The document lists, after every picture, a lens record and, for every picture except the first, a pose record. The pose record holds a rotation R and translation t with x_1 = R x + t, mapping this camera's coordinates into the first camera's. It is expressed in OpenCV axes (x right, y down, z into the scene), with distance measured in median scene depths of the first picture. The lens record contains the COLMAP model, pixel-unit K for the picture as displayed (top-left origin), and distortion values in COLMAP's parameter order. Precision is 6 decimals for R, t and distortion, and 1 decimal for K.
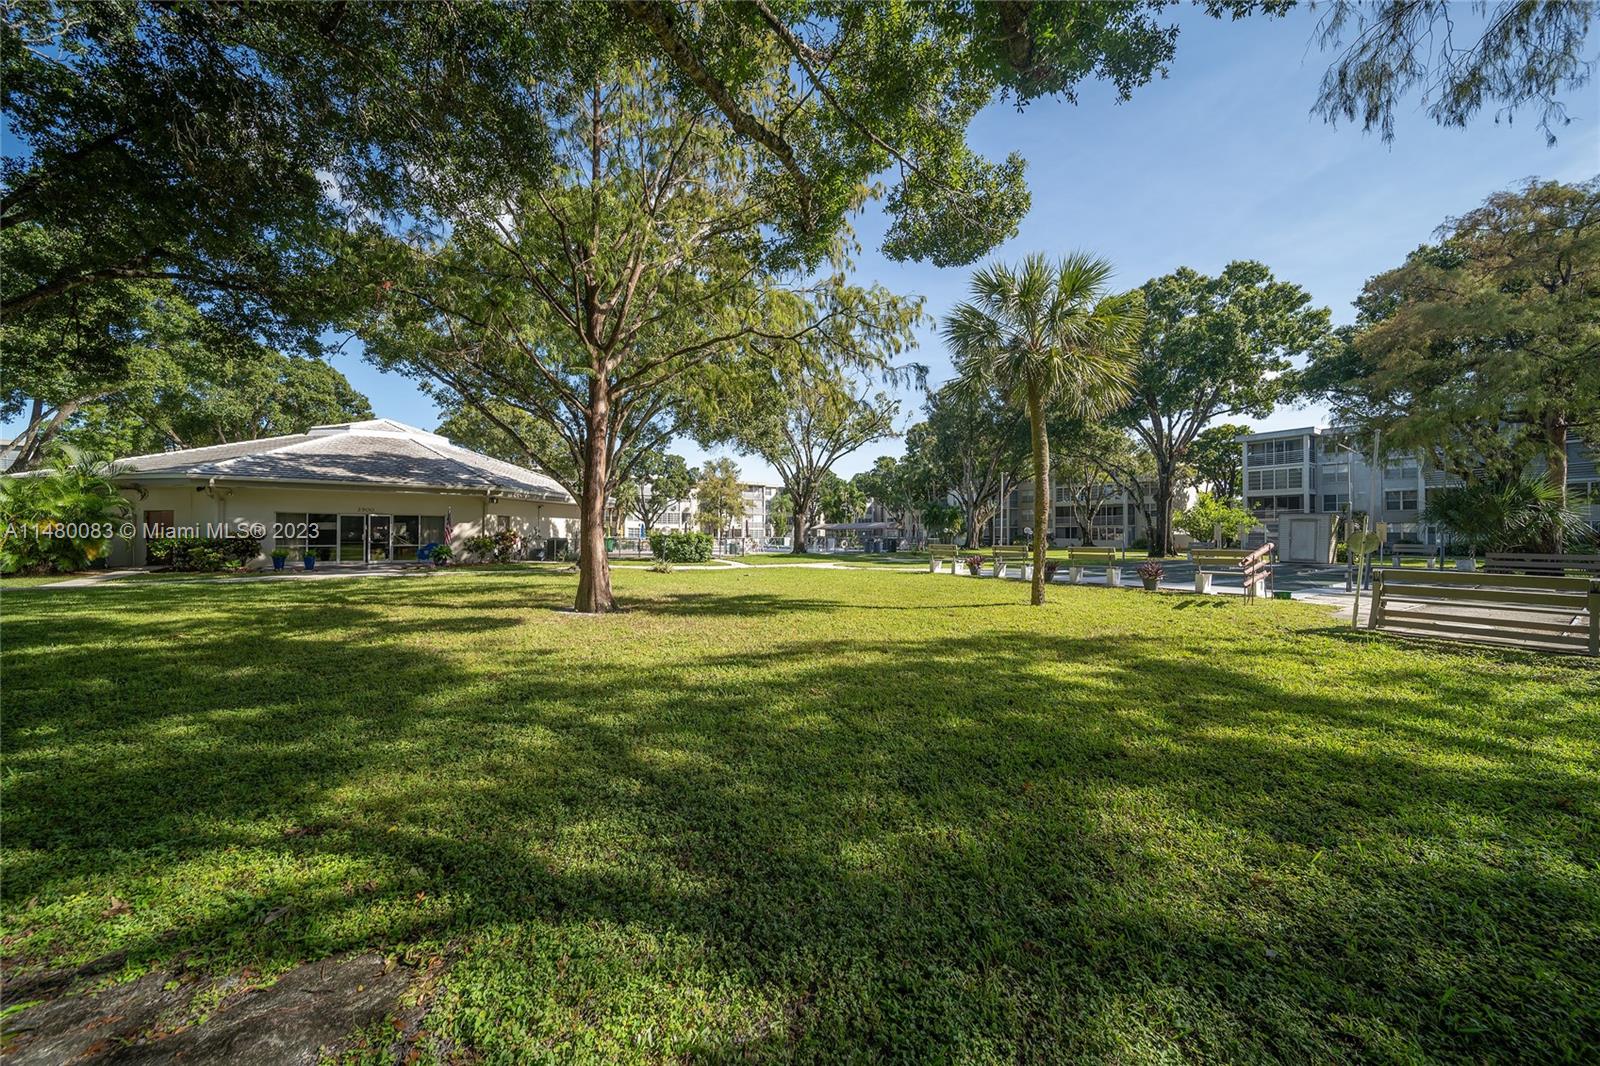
lens RADIAL K [[596.7, 0, 799.6], [0, 596.7, 541.9], [0, 0, 1]] dist [-0.000975, -0.000106]
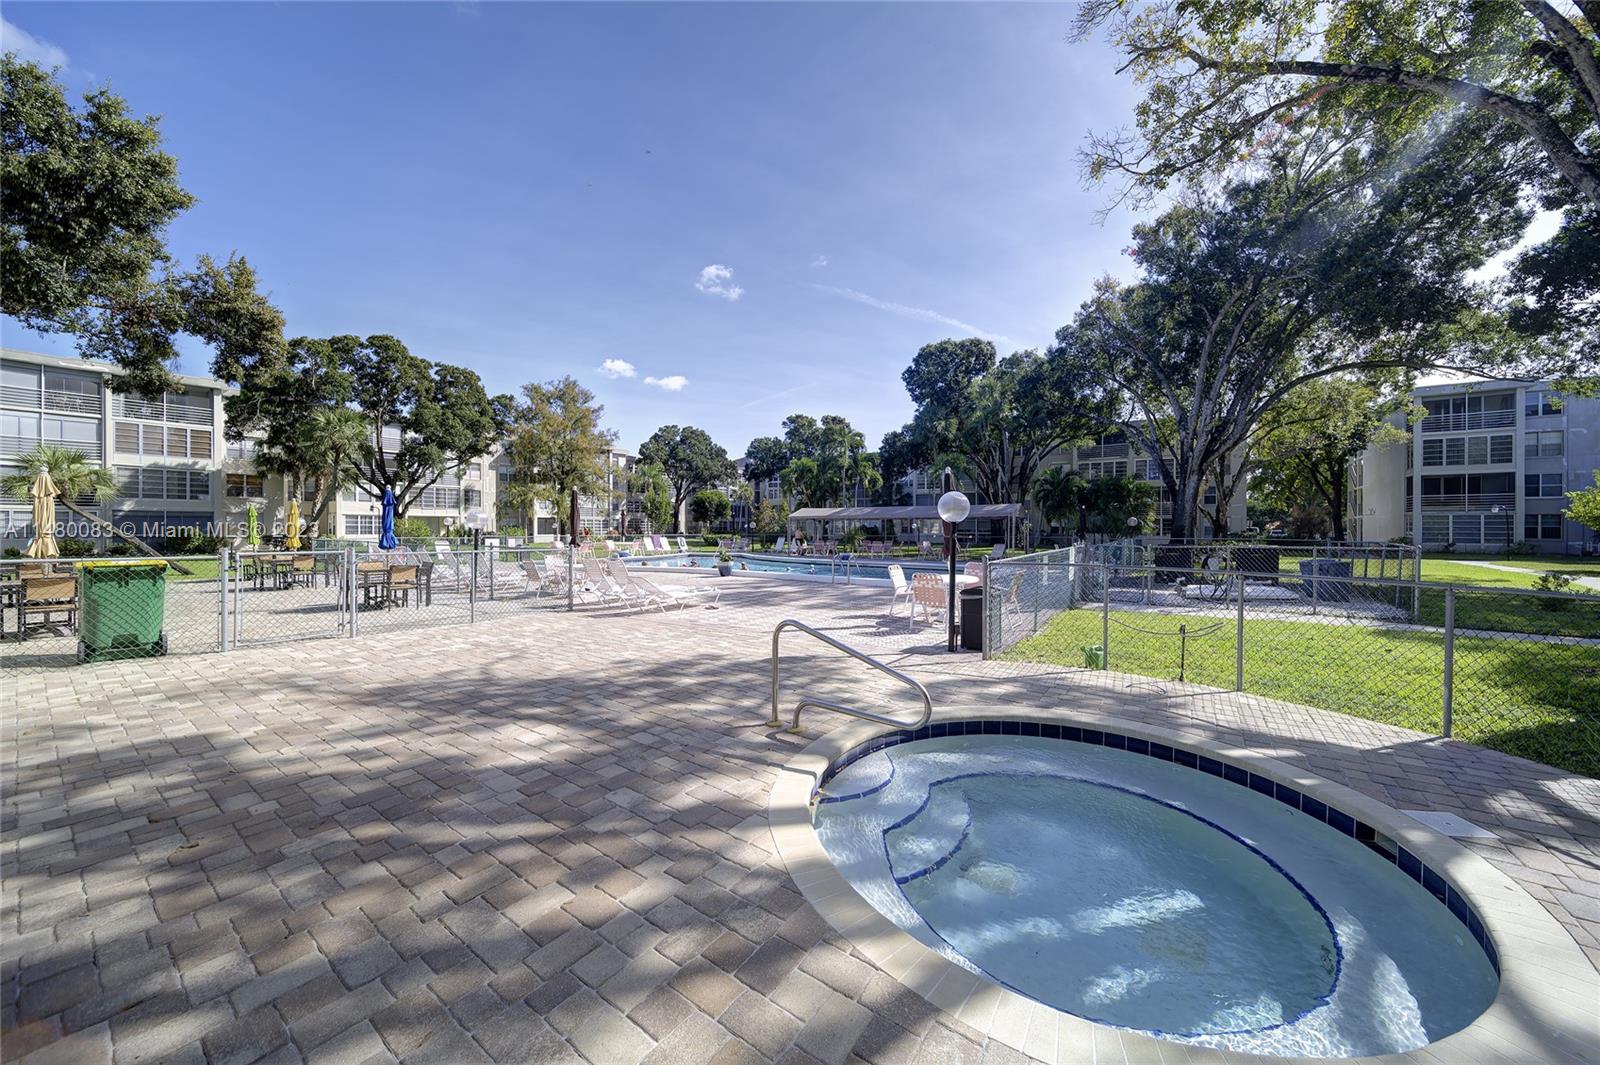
lens RADIAL K [[557.3, 0, 802.5], [0, 557.3, 527.0], [0, 0, 1]] dist [-0.001494, -0.000136]
pose [[0.927583, -0.001594, 0.373613, -0.120594], [0.004008, 0.999976, -0.005684, -0.010318], [-0.373595, 0.006770, 0.927567, 0.478564]]
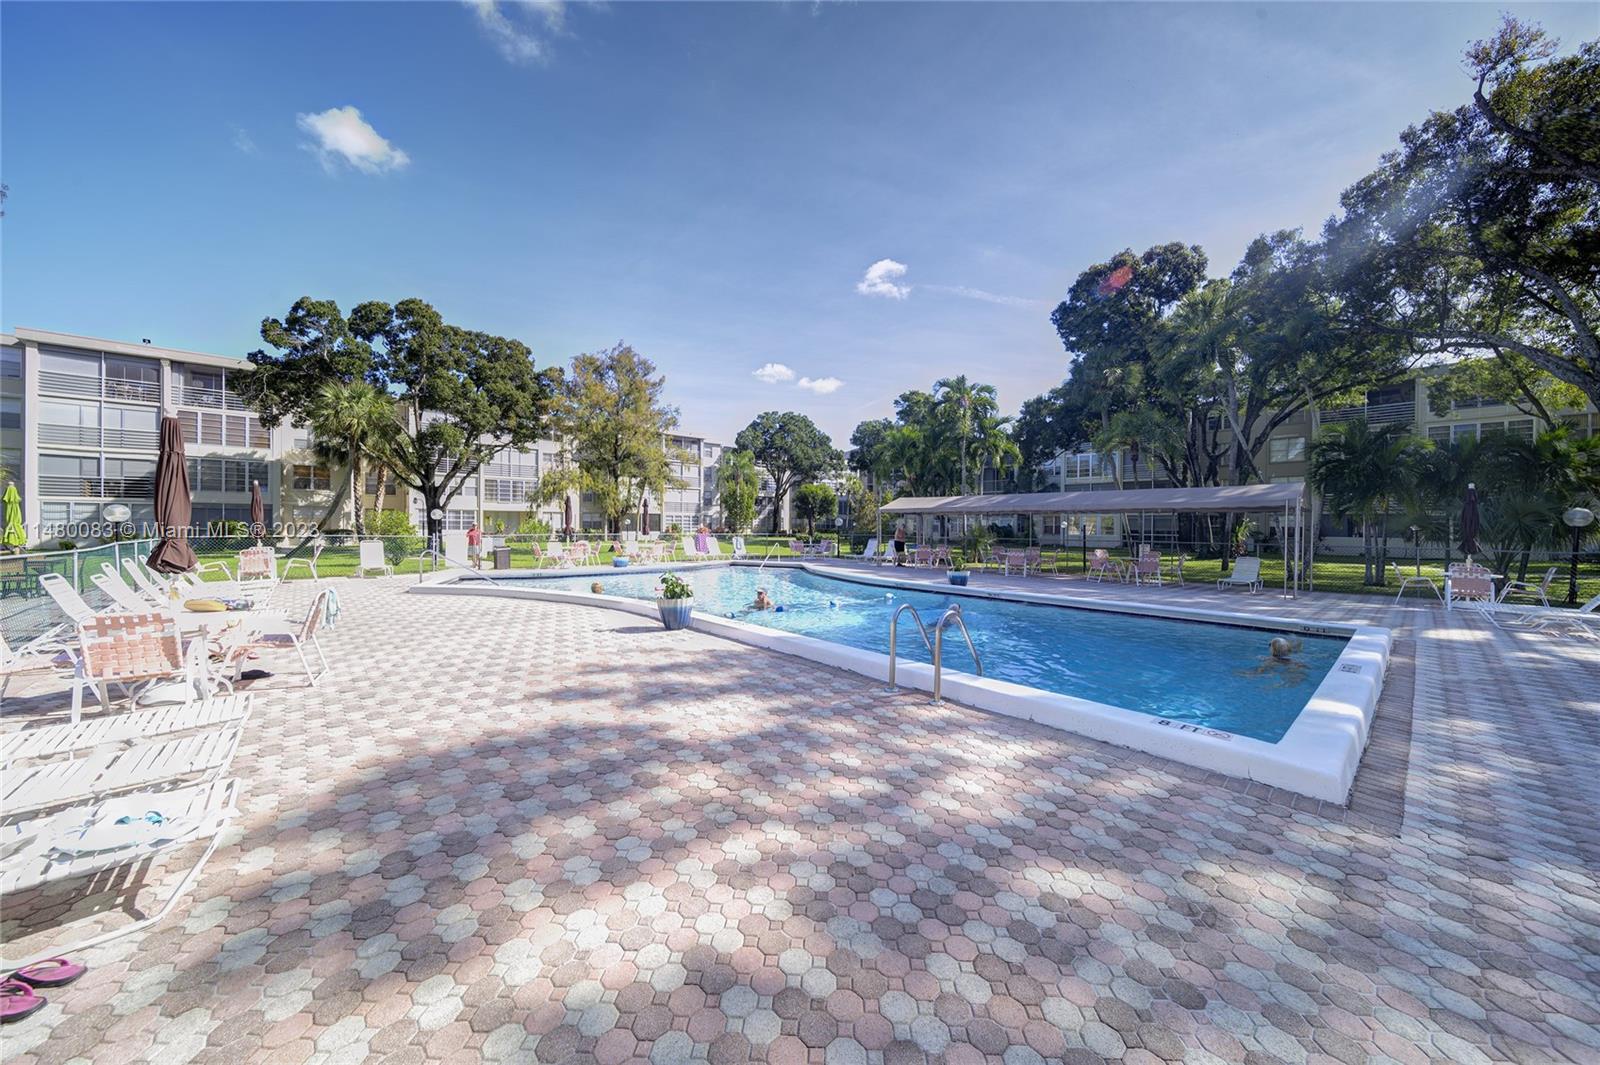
lens RADIAL K [[557.3, 0, 802.5], [0, 557.3, 527.0], [0, 0, 1]] dist [-0.001494, -0.000136]
pose [[0.987306, 0.004823, 0.158756, -0.063535], [-0.004397, 0.999986, -0.003034, -0.010262], [-0.158768, 0.002297, 0.987313, 0.582999]]
